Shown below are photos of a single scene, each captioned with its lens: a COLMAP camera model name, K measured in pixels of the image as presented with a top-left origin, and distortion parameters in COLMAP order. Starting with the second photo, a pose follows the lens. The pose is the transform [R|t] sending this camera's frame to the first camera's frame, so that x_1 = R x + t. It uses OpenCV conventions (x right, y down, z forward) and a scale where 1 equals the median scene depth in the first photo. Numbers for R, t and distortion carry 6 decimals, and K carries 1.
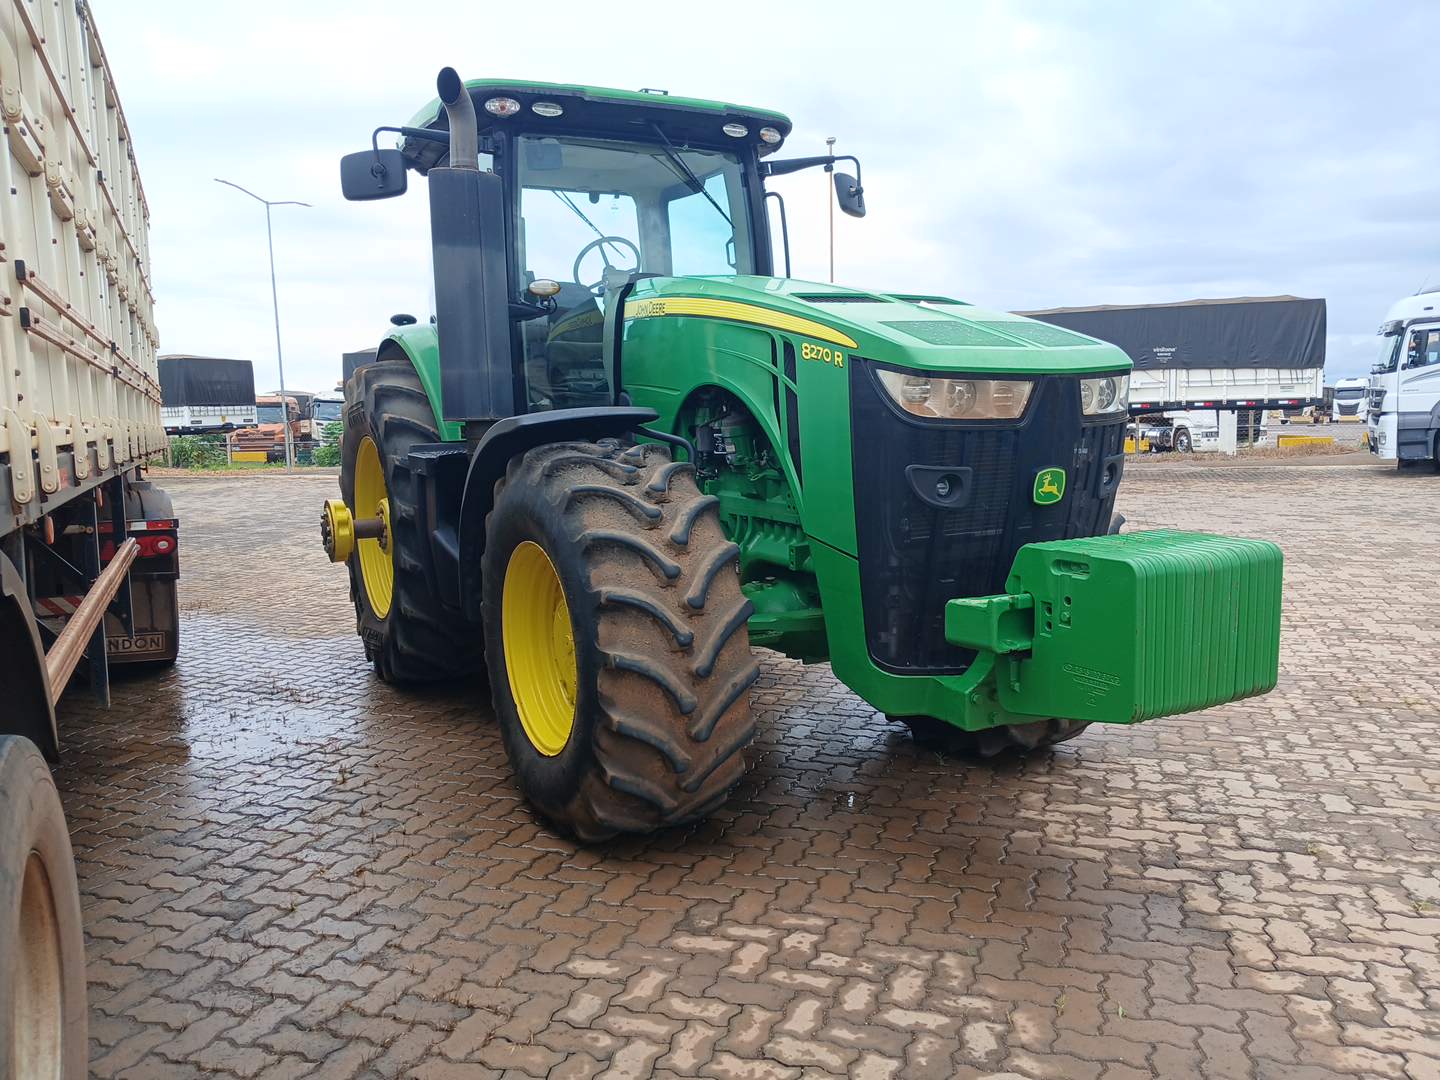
lens RADIAL K [[1100.0, 0, 730.2], [0, 1100.0, 528.2], [0, 0, 1]] dist [0.044515, -0.100495]
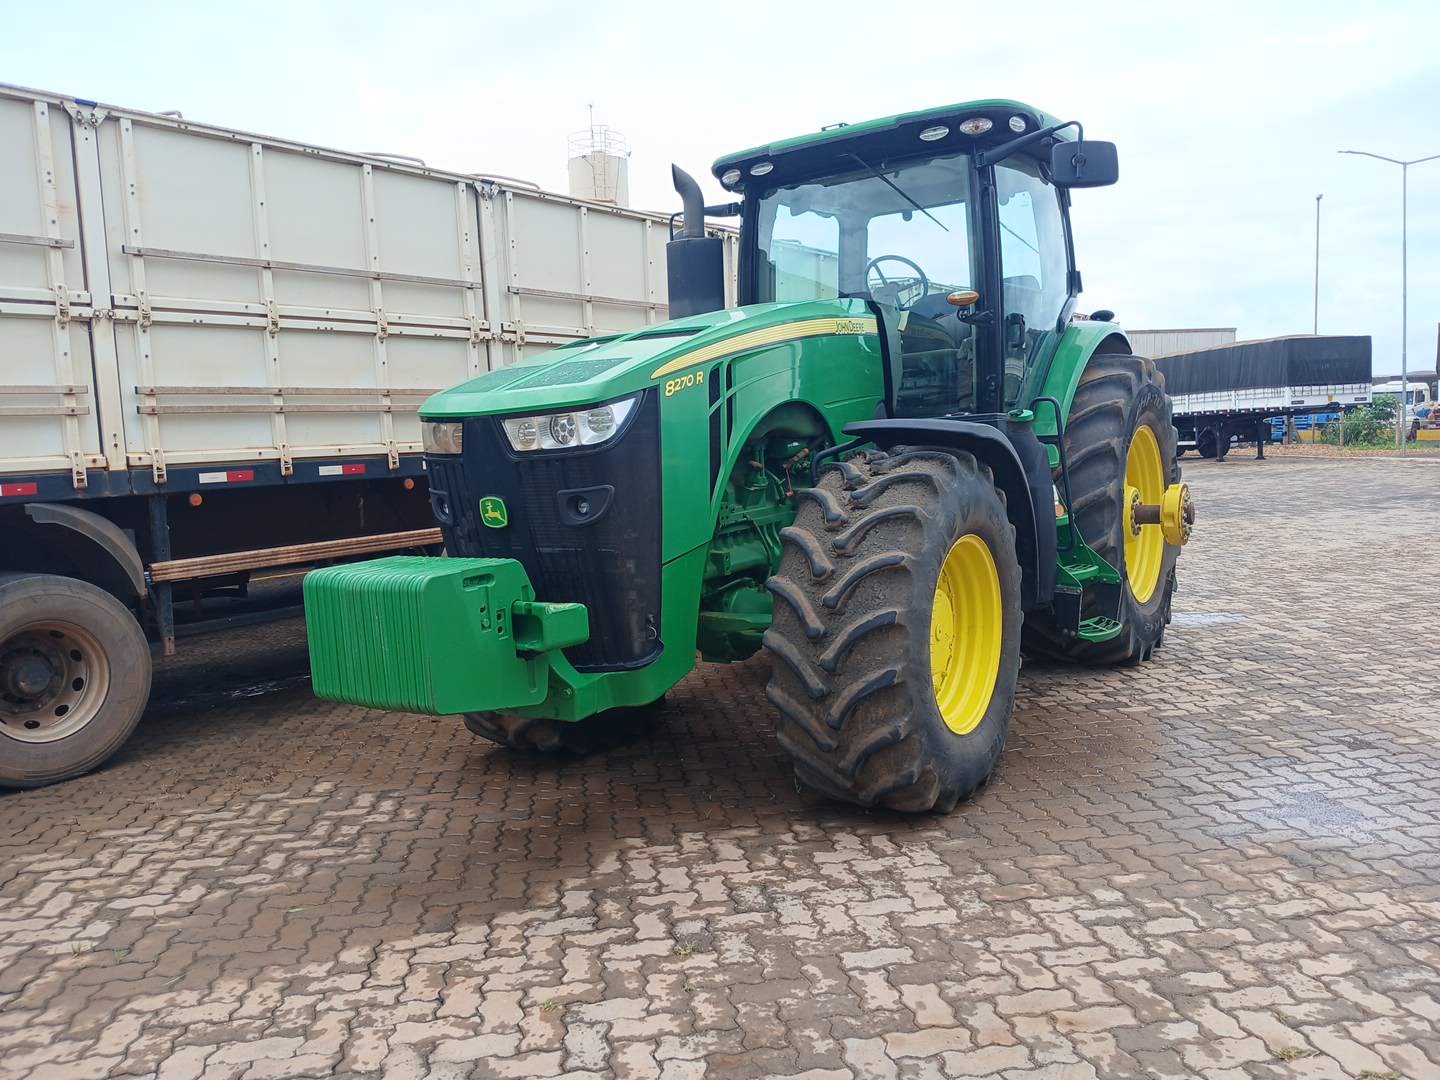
lens RADIAL K [[1100.0, 0, 728.9], [0, 1100.0, 527.8], [0, 0, 1]] dist [0.044515, -0.100495]
pose [[0.473684, 0.078532, -0.877187, 1.173358], [-0.057338, 0.996653, 0.058265, -0.085290], [0.878826, 0.022697, 0.476601, 0.554937]]
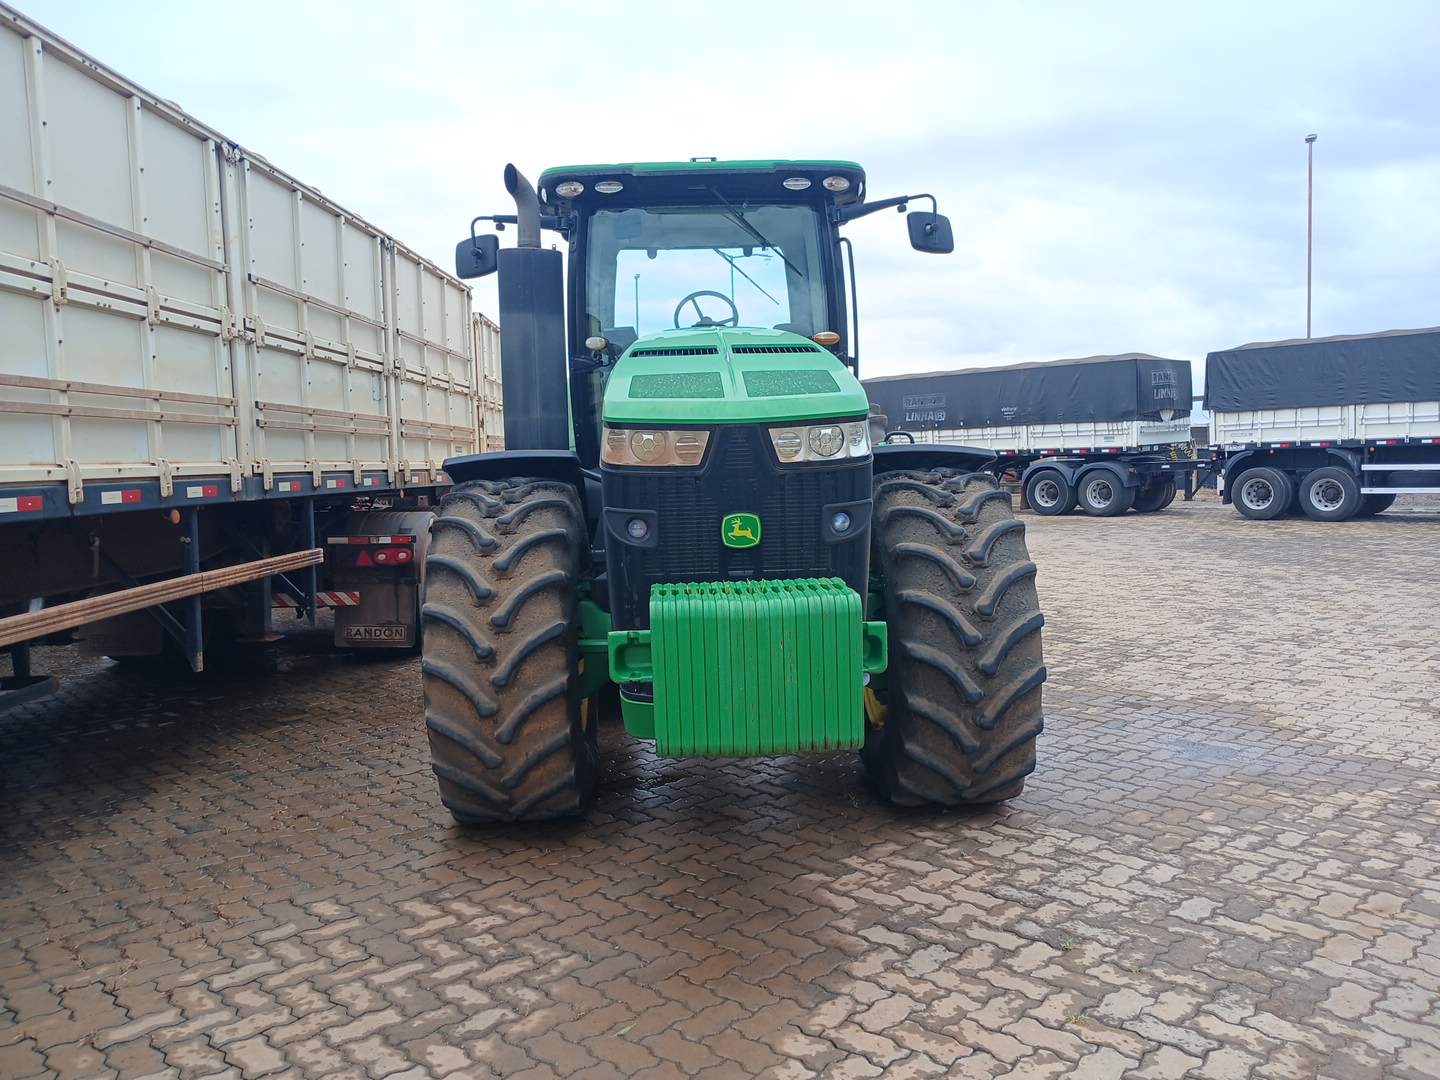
lens RADIAL K [[1100.0, 0, 726.6], [0, 1100.0, 528.0], [0, 0, 1]] dist [0.044515, -0.100495]
pose [[0.897858, 0.030020, -0.439260, 0.605735], [-0.040991, 0.999039, -0.015512, -0.019811], [0.438372, 0.031933, 0.898226, 0.054768]]
